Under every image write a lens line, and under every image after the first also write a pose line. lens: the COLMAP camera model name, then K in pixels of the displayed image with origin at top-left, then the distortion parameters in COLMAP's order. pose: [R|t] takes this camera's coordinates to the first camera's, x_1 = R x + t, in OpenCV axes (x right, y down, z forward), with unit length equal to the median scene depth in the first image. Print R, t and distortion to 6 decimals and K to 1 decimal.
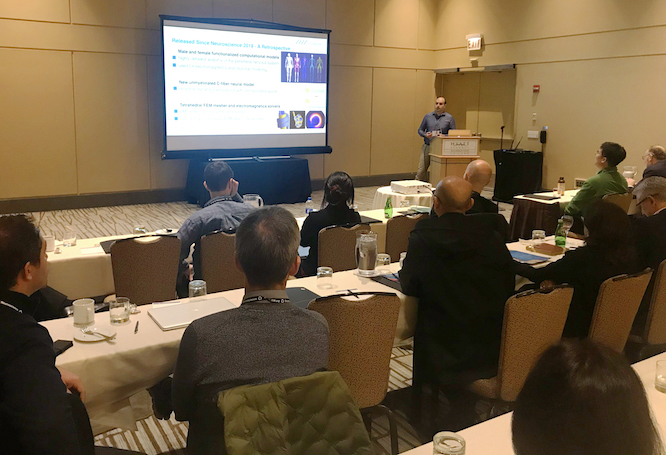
lens RADIAL K [[536.6, 0, 333.0], [0, 536.6, 227.5], [0, 0, 1]] dist [0.065725, -0.002409]
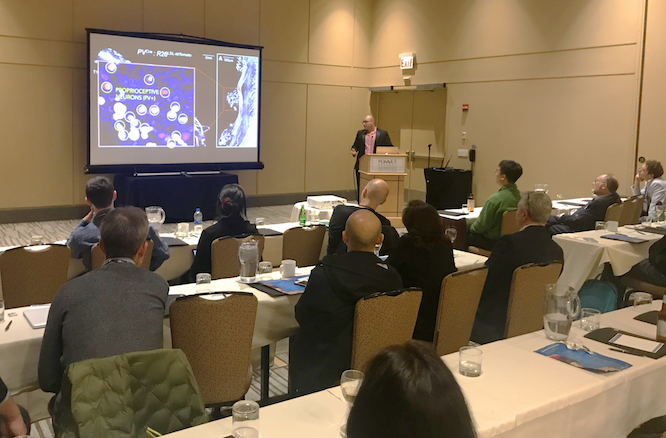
lens RADIAL K [[620.6, 0, 333.0], [0, 620.6, 219.0], [0, 0, 1]] dist [0.137306, -0.001535]
pose [[0.999887, 0.007923, 0.012793, 0.117965], [-0.007100, 0.997980, -0.063129, 0.025174], [-0.013268, 0.063031, 0.997923, -0.143075]]
